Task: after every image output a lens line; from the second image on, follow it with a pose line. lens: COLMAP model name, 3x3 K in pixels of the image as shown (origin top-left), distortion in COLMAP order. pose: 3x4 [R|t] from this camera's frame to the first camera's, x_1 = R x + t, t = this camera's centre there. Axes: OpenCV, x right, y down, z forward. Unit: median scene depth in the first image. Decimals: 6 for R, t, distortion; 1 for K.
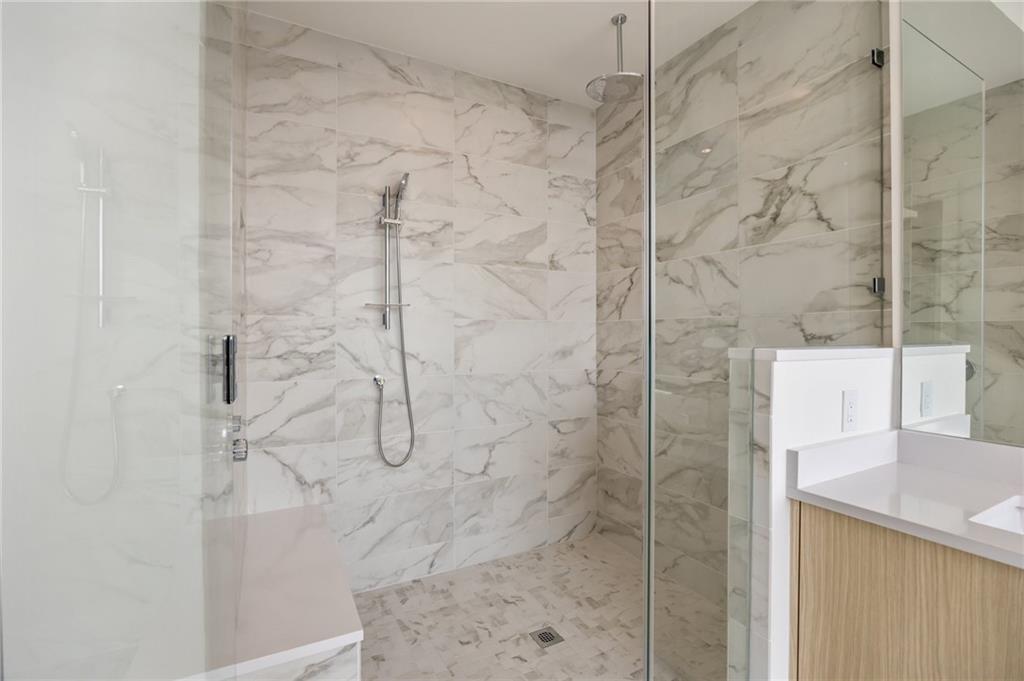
lens RADIAL K [[466.2, 0, 513.5], [0, 466.2, 338.1], [0, 0, 1]] dist [0.000639, 0.000068]
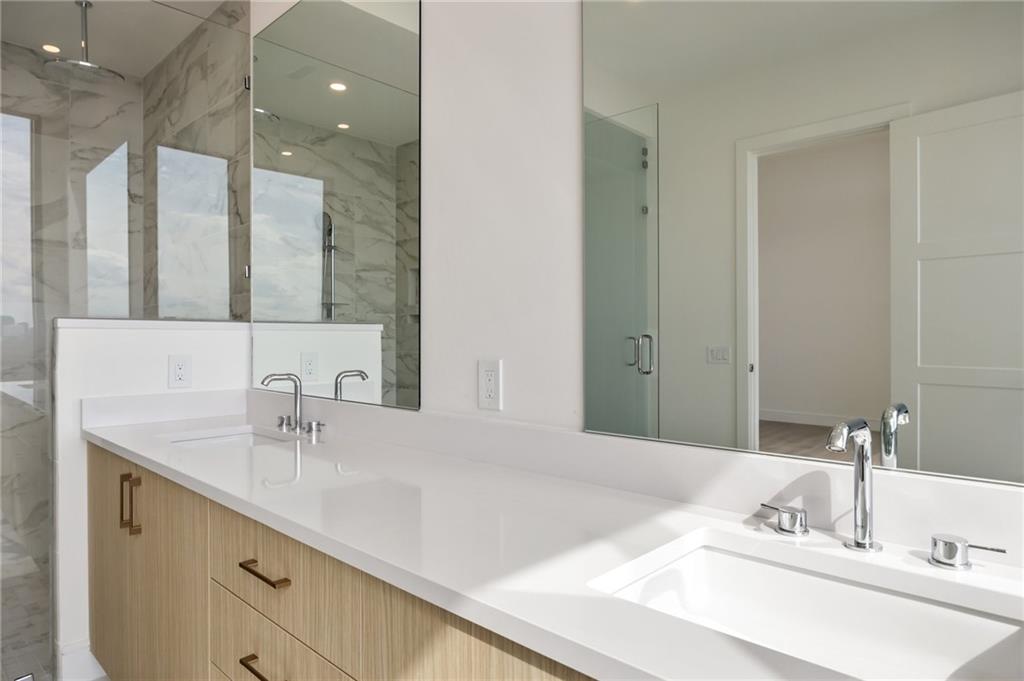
lens RADIAL K [[627.5, 0, 511.8], [0, 627.5, 339.7], [0, 0, 1]] dist [0.001380, 0.002665]
pose [[0.957934, -0.001925, 0.286982, 0.551349], [0.003341, 0.999985, -0.004445, 0.041751], [-0.286969, 0.005217, 0.957926, -0.435437]]
